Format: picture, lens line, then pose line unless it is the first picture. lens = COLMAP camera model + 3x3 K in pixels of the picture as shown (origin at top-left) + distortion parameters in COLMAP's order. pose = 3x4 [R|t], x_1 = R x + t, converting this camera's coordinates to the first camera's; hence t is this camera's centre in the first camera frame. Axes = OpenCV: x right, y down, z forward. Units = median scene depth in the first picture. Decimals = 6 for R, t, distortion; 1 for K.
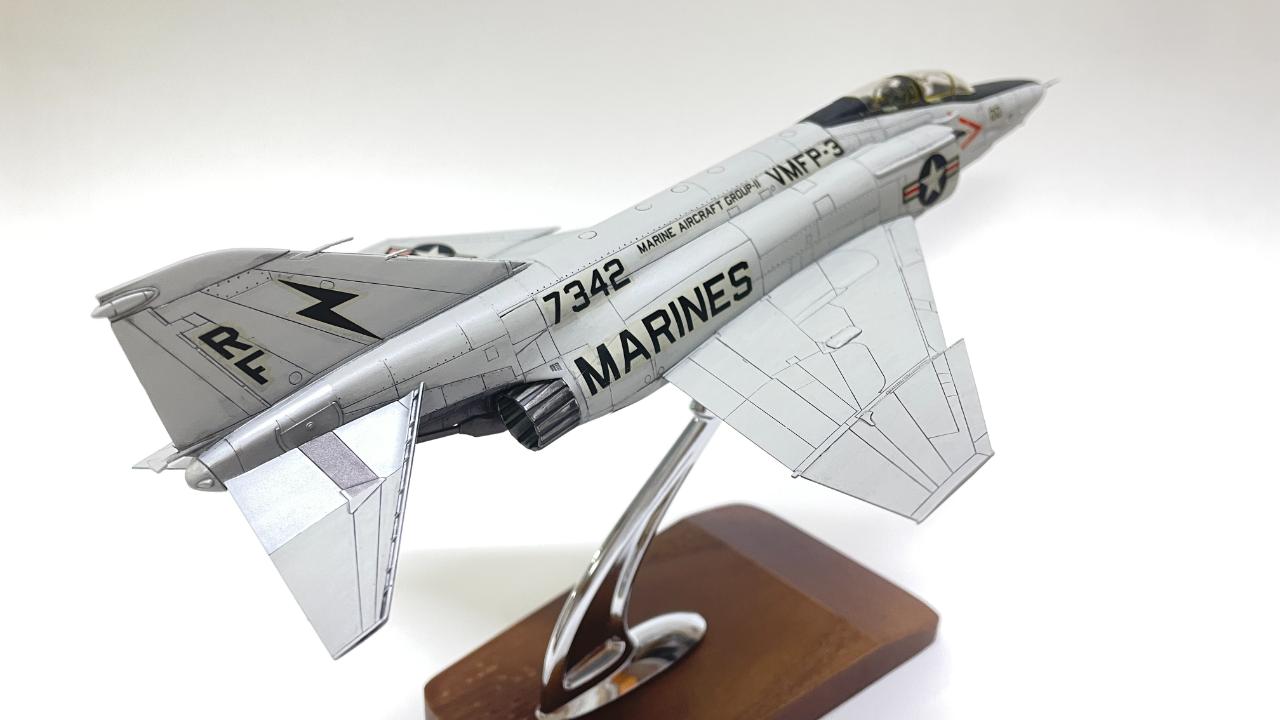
lens RADIAL K [[981.1, 0, 640.0], [0, 981.1, 360.0], [0, 0, 1]] dist [0.121282, -0.227102]
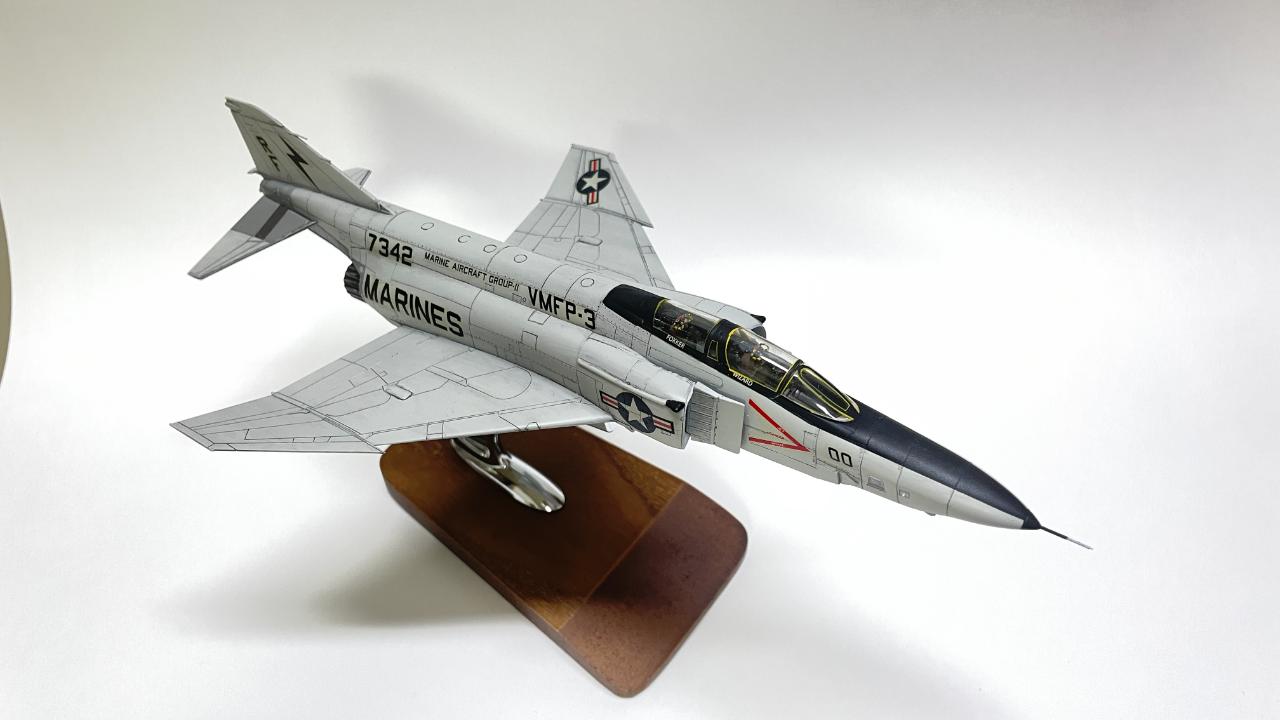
lens RADIAL K [[981.1, 0, 640.0], [0, 981.1, 360.0], [0, 0, 1]] dist [0.121282, -0.227102]
pose [[0.176891, 0.720692, -0.670308, 1.121757], [-0.412838, 0.672570, 0.614178, -1.012397], [0.893462, 0.168086, 0.416500, 0.667041]]
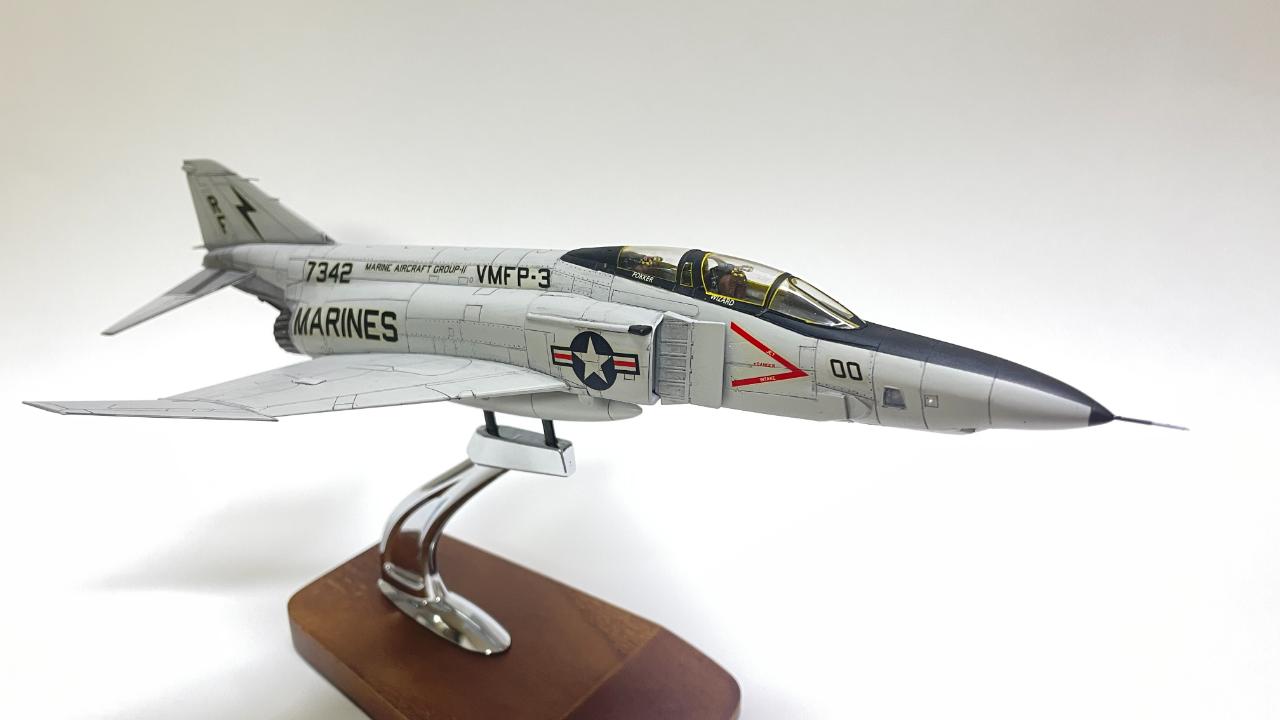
lens RADIAL K [[981.1, 0, 640.0], [0, 981.1, 360.0], [0, 0, 1]] dist [0.121282, -0.227102]
pose [[0.173404, 0.392627, -0.903203, 1.258066], [-0.430115, 0.855203, 0.289185, -0.524769], [0.885964, 0.338336, 0.317171, 0.908180]]
